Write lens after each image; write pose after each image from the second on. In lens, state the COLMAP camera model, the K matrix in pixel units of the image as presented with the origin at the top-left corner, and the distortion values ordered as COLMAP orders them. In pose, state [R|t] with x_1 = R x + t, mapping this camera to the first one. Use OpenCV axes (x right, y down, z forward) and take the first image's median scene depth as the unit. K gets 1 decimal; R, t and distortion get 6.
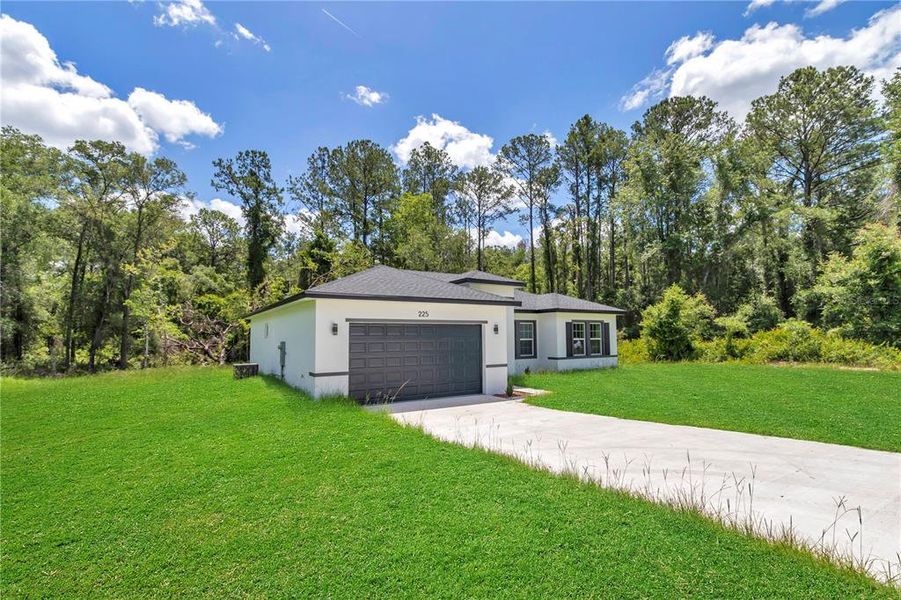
lens RADIAL K [[421.6, 0, 449.3], [0, 421.6, 308.4], [0, 0, 1]] dist [0.002704, 0.000869]
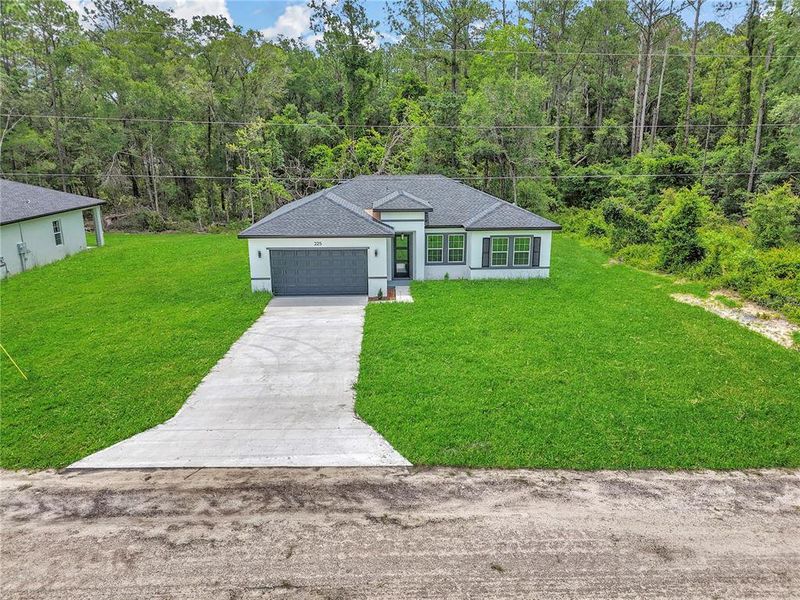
lens RADIAL K [[590.6, 0, 403.7], [0, 590.6, 298.2], [0, 0, 1]] dist [0.116846, -0.109725]
pose [[0.866058, 0.126640, -0.483639, 0.870506], [0.034755, 0.949794, 0.310938, -0.312711], [0.498735, -0.286099, 0.818175, -0.459024]]
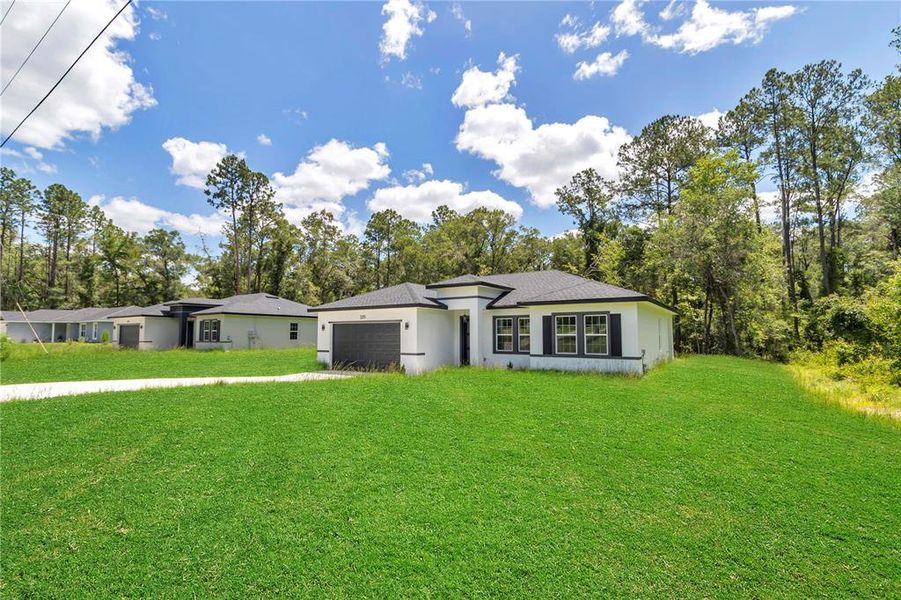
lens RADIAL K [[421.6, 0, 449.3], [0, 421.6, 308.4], [0, 0, 1]] dist [0.002704, 0.000869]
pose [[0.416331, -0.051288, -0.907765, 0.992647], [0.058912, 0.997831, -0.029357, 0.031020], [0.907302, -0.041256, 0.418450, 0.432796]]
